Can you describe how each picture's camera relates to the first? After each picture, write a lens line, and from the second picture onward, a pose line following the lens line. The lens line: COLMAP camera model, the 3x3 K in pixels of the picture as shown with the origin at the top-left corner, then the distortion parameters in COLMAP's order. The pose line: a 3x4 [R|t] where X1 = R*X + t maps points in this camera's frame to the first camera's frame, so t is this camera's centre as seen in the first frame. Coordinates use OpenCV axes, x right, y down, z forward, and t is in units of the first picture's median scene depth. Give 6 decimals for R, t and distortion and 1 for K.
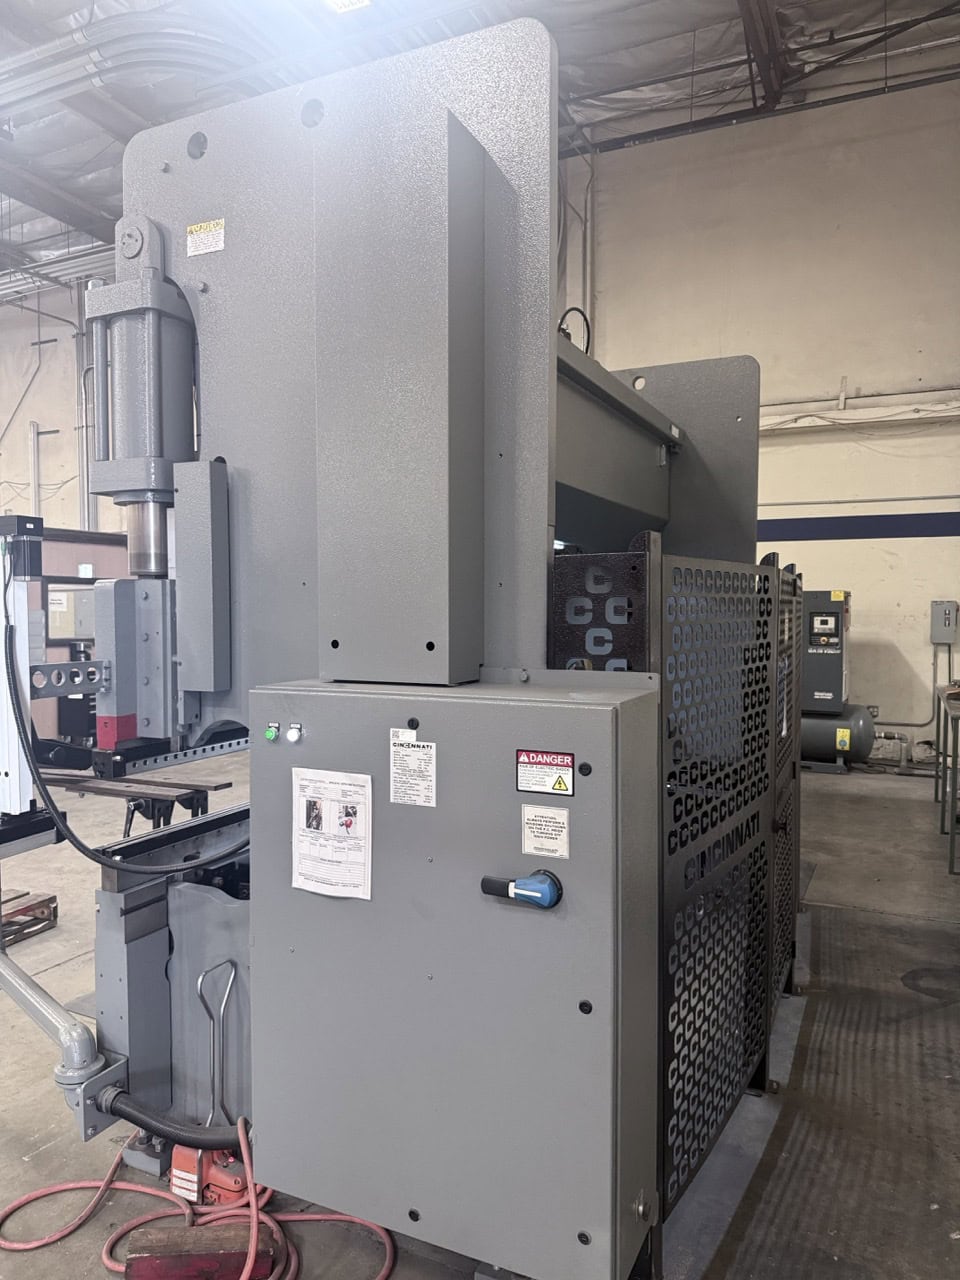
lens RADIAL K [[868.0, 0, 546.5], [0, 868.0, 638.7], [0, 0, 1]] dist [0.039924, -0.041598]
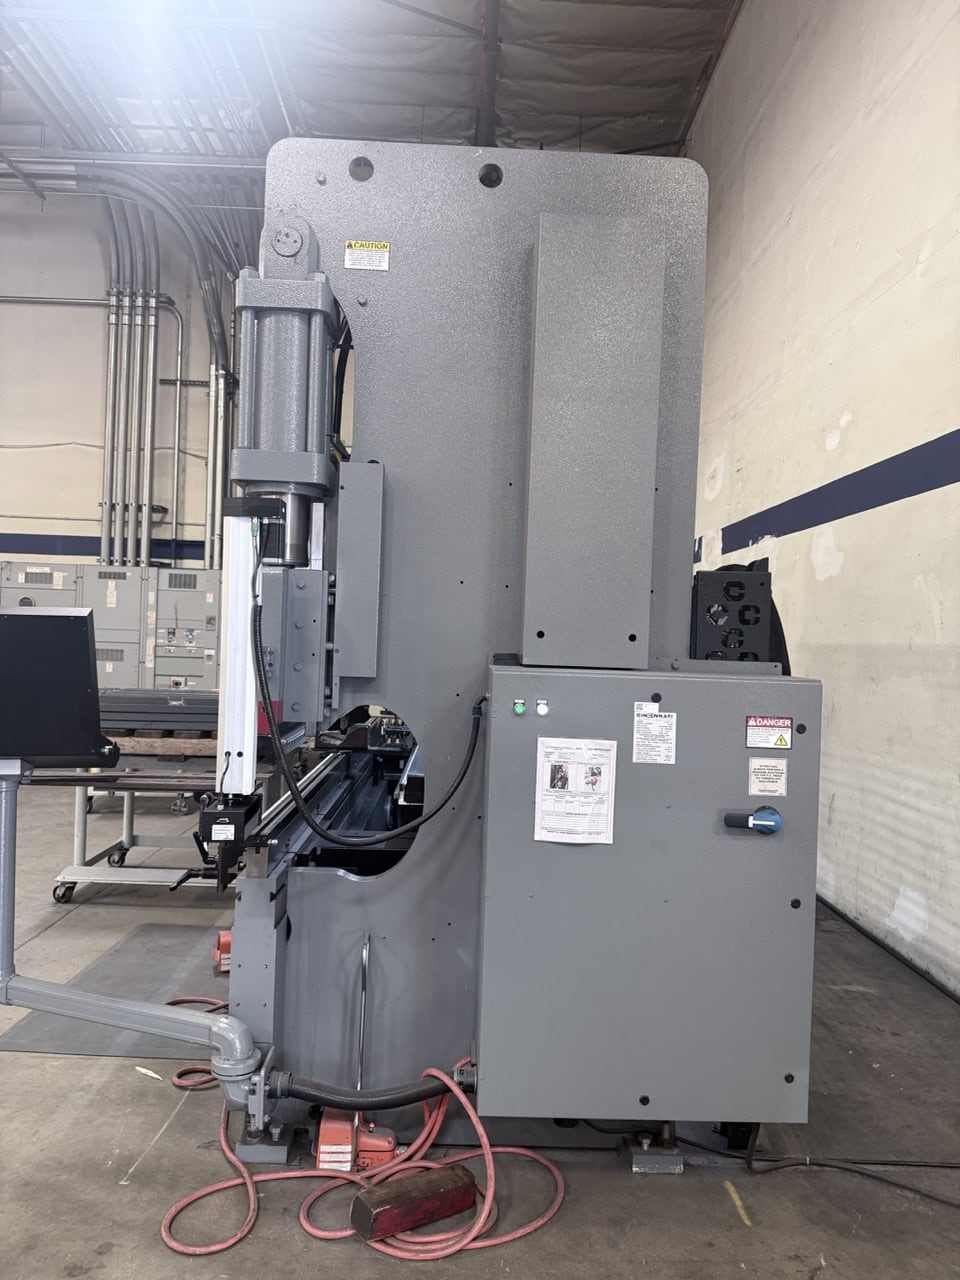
lens RADIAL K [[868.0, 0, 489.6], [0, 868.0, 637.2], [0, 0, 1]] dist [0.039924, -0.041598]
pose [[0.900462, 0.037392, 0.433324, -0.877497], [-0.021255, 0.998890, -0.042027, 0.065383], [-0.434415, 0.028634, 0.900258, -0.024001]]
